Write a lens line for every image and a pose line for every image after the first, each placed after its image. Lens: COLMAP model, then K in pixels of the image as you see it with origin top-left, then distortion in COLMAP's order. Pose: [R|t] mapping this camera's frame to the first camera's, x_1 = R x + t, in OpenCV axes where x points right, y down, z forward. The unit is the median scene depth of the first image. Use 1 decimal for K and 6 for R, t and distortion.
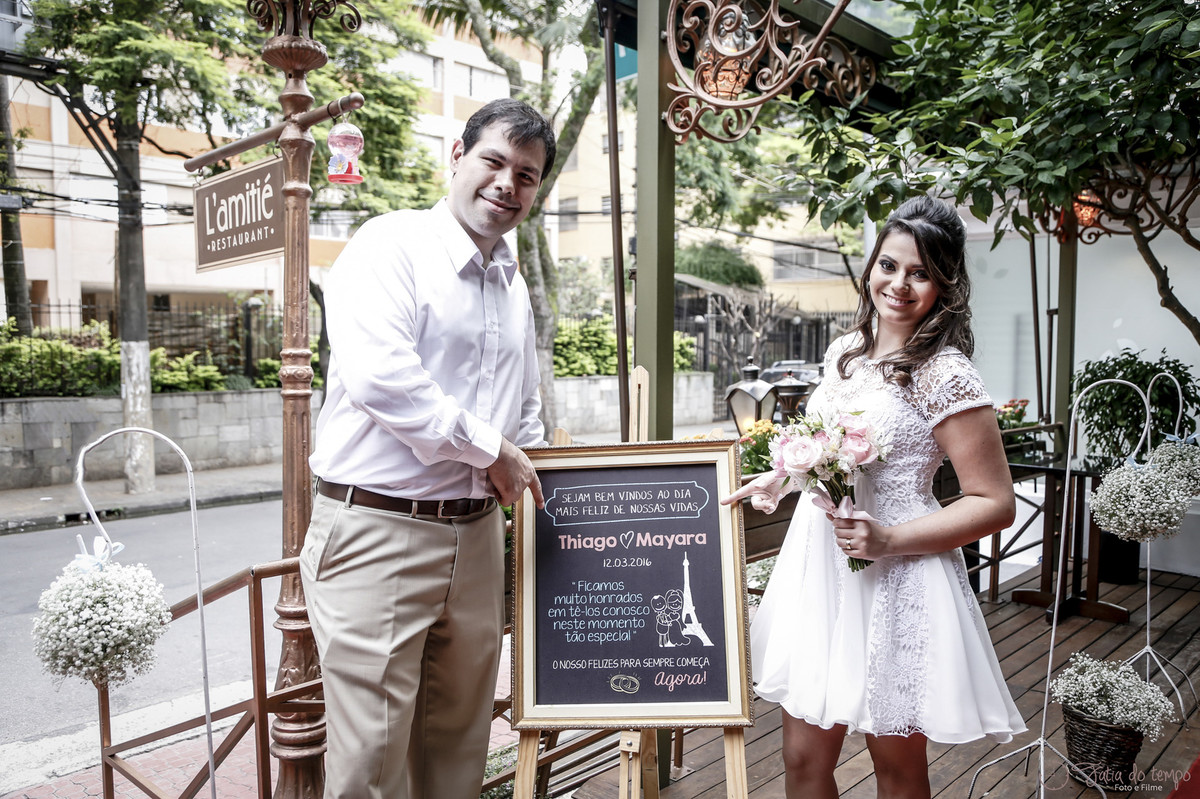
lens RADIAL K [[1066.2, 0, 600.0], [0, 1066.2, 399.5], [0, 0, 1]] dist [-0.009744, 0.000391]
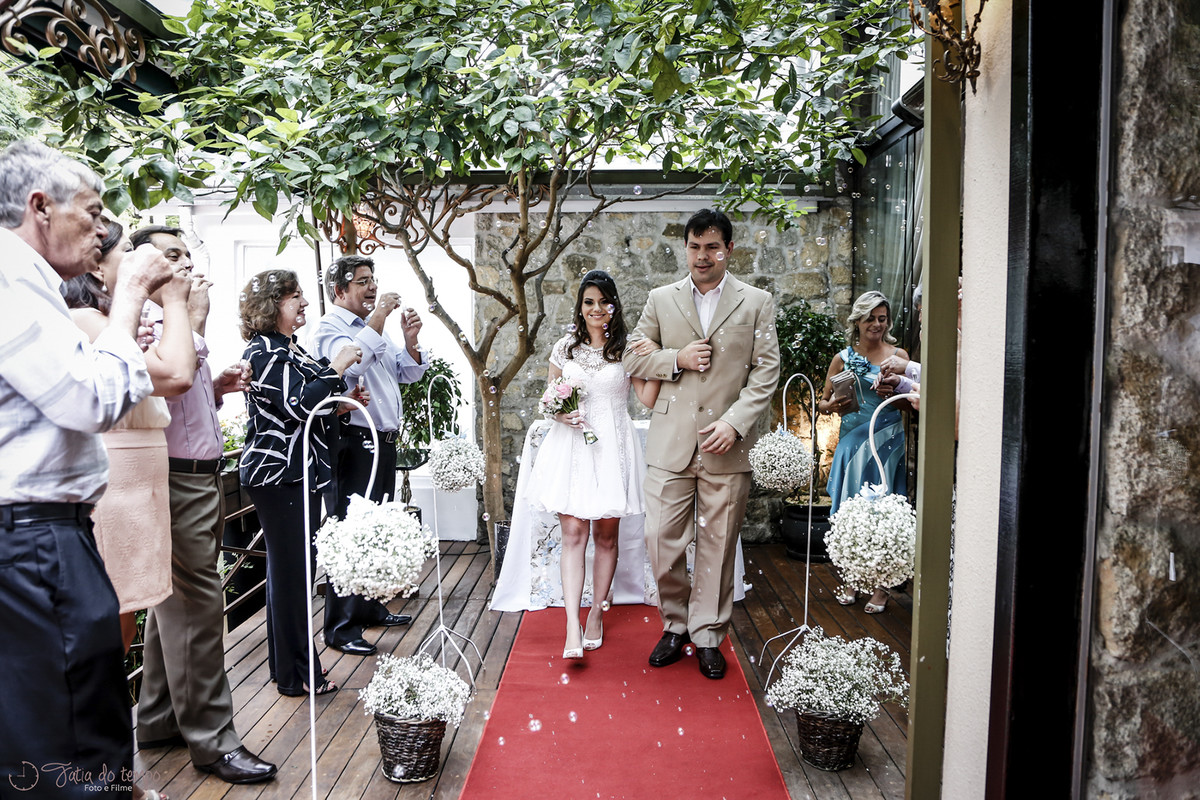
lens RADIAL K [[951.0, 0, 616.6], [0, 951.0, 407.2], [0, 0, 1]] dist [-0.122702, 0.098615]
pose [[0.770350, -0.050754, 0.635598, 0.059485], [0.041601, 0.998704, 0.029329, -0.012604], [-0.636263, 0.003848, 0.771463, 0.155957]]
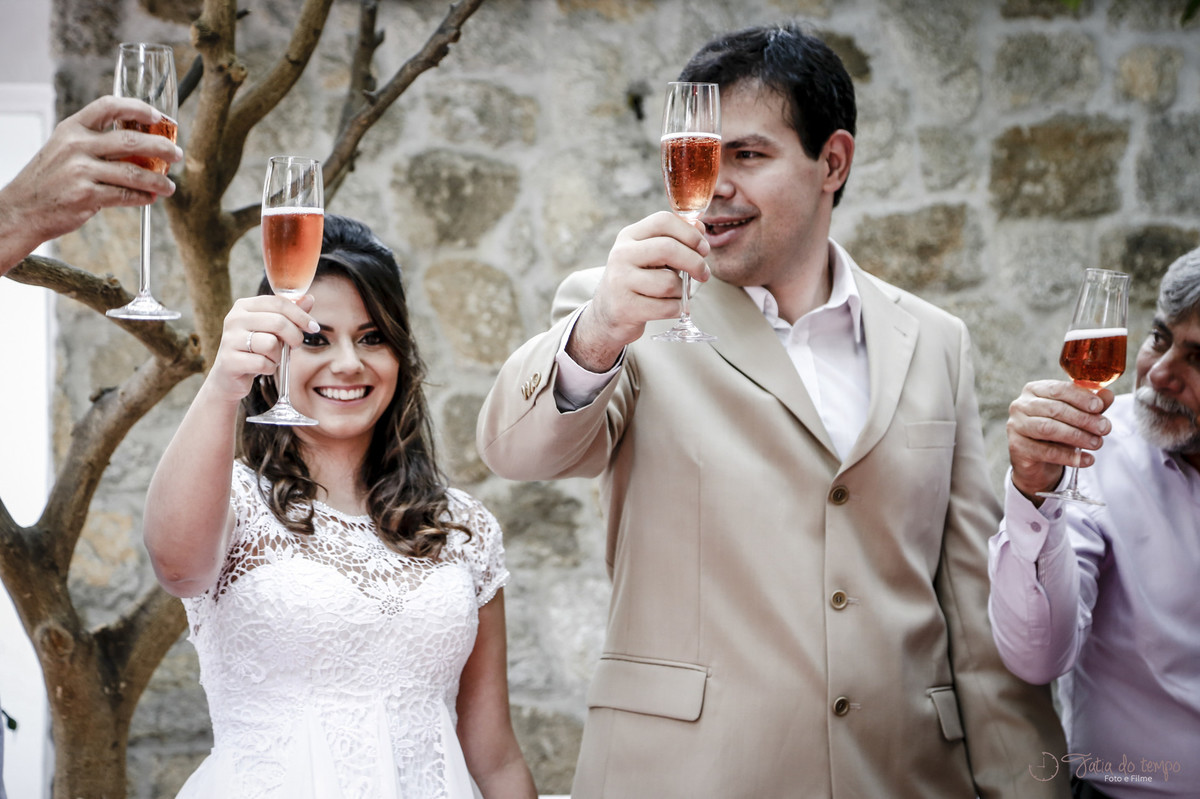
lens RADIAL K [[2790.7, 0, 600.0], [0, 2790.7, 399.5], [0, 0, 1]] dist [0.531681, -0.543317]
pose [[0.768288, 0.001036, 0.640104, 0.302036], [0.048768, 0.996997, -0.060148, -0.037319], [-0.638244, 0.077428, 0.765930, 0.453199]]
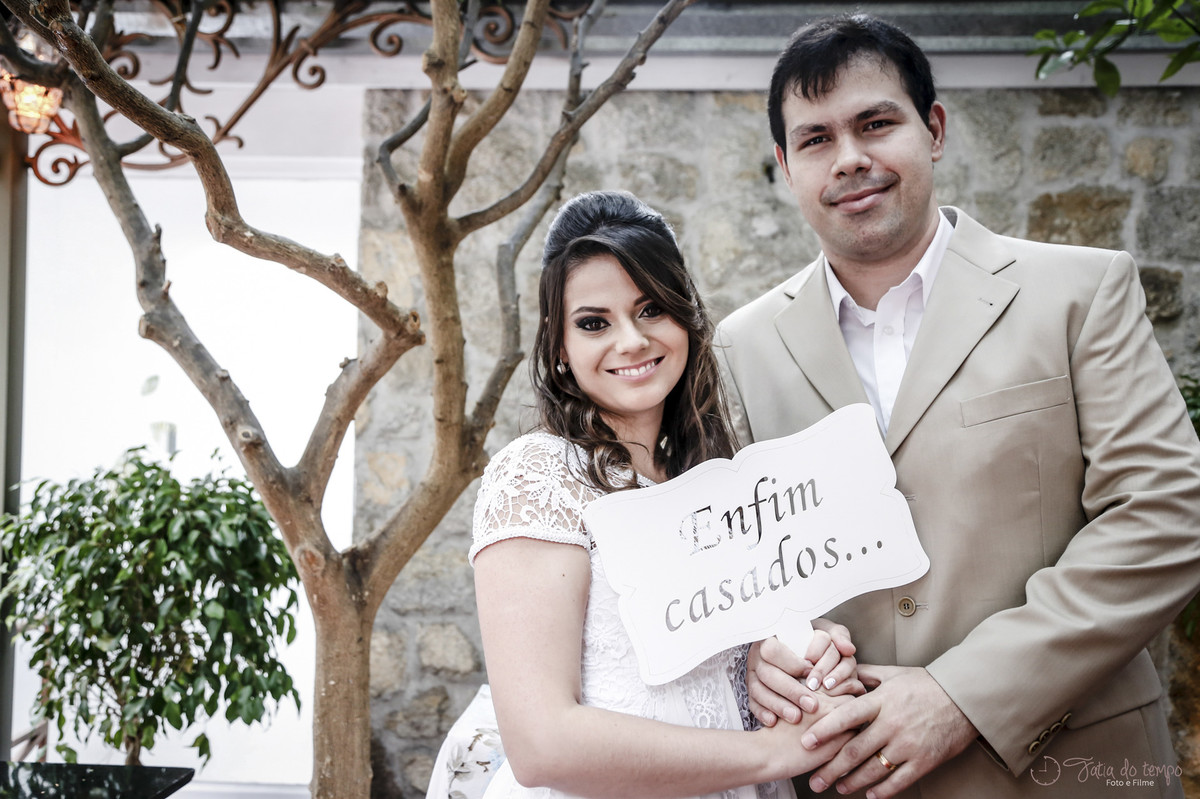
lens RADIAL K [[1350.5, 0, 600.0], [0, 1350.5, 399.5], [0, 0, 1]] dist [0.074302, 0.060325]
pose [[0.814368, 0.021026, 0.579968, 0.571672], [0.016281, 0.998122, -0.059046, -0.056529], [-0.580120, 0.057528, 0.812497, 0.811710]]
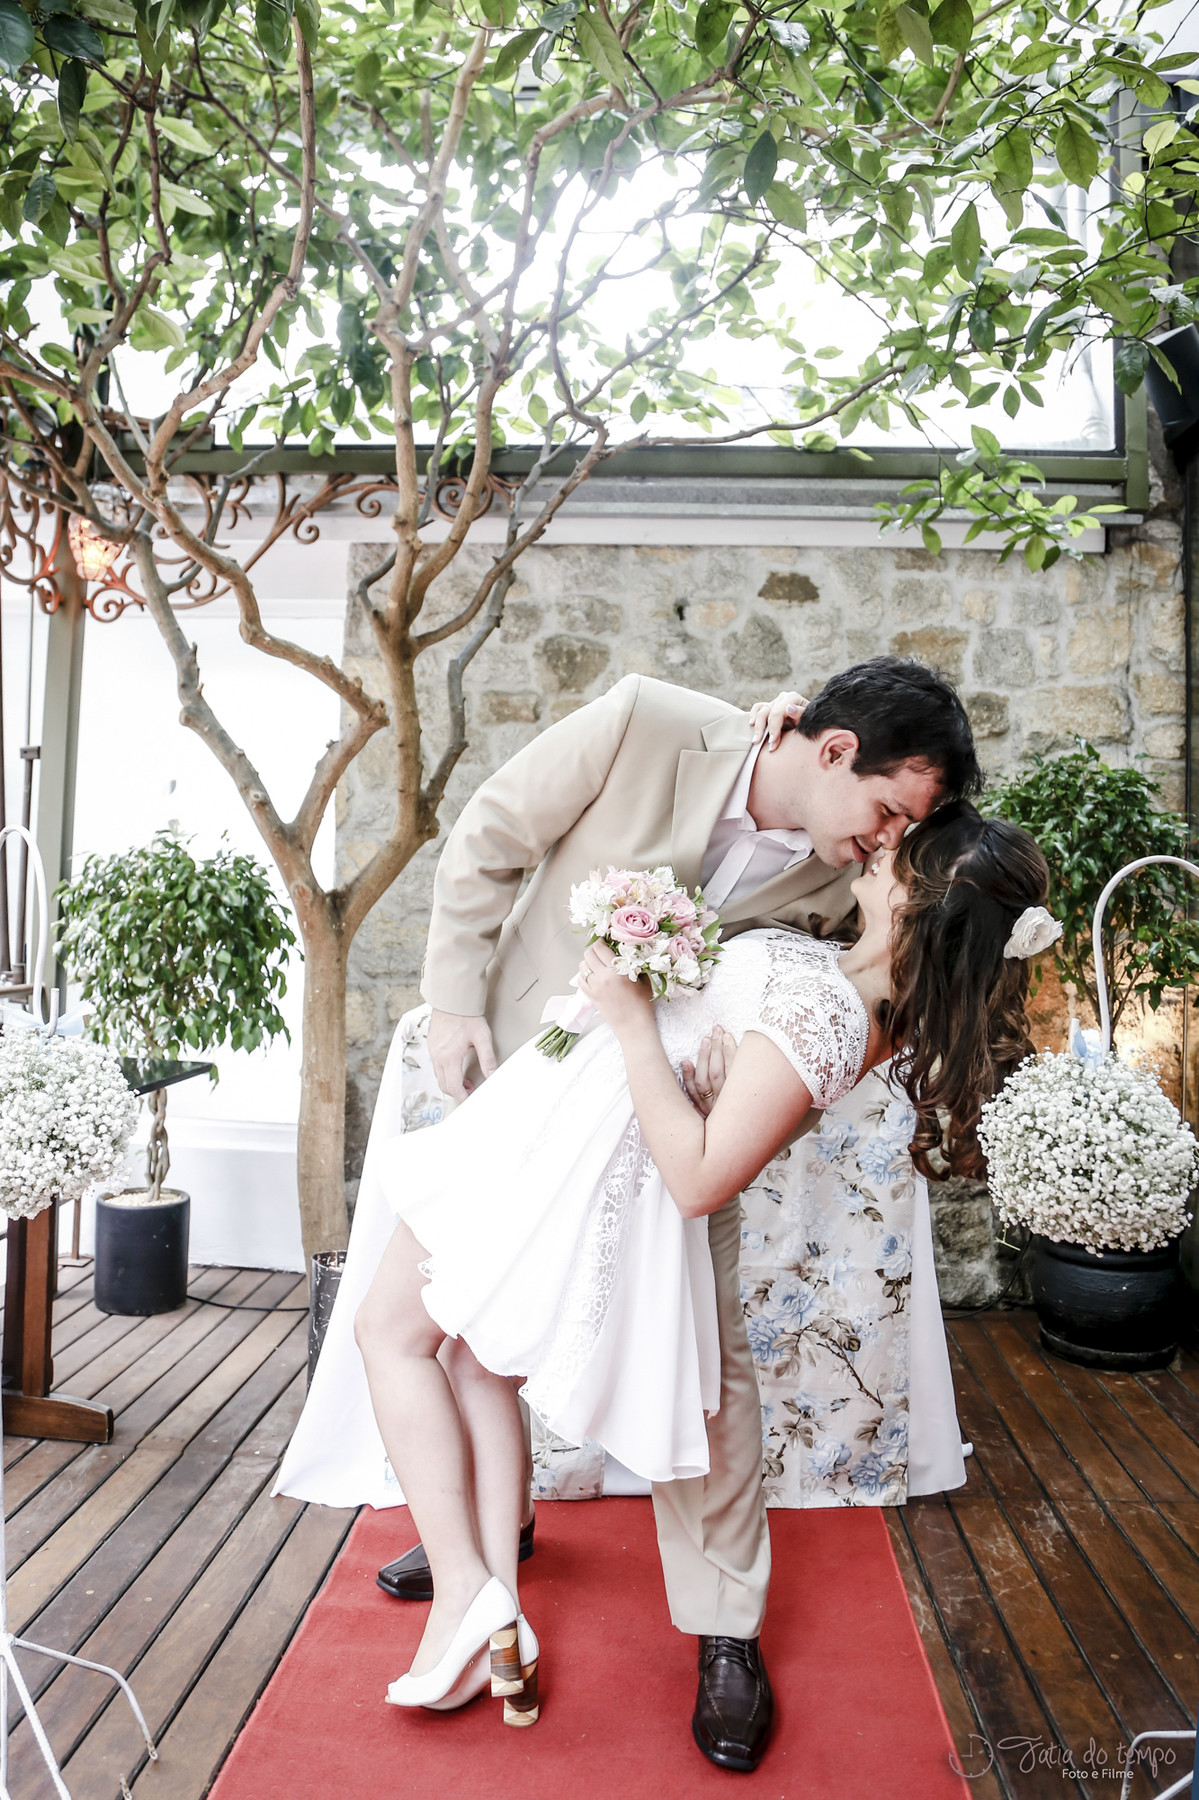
lens RADIAL K [[1426.4, 0, 594.4], [0, 1426.4, 800.8], [0, 0, 1]] dist [-0.122702, 0.098615]
pose [[0.812862, 0.054930, 0.579861, 0.465810], [0.010667, 0.993972, -0.109111, 0.020083], [-0.582359, 0.094877, 0.807376, 0.591108]]
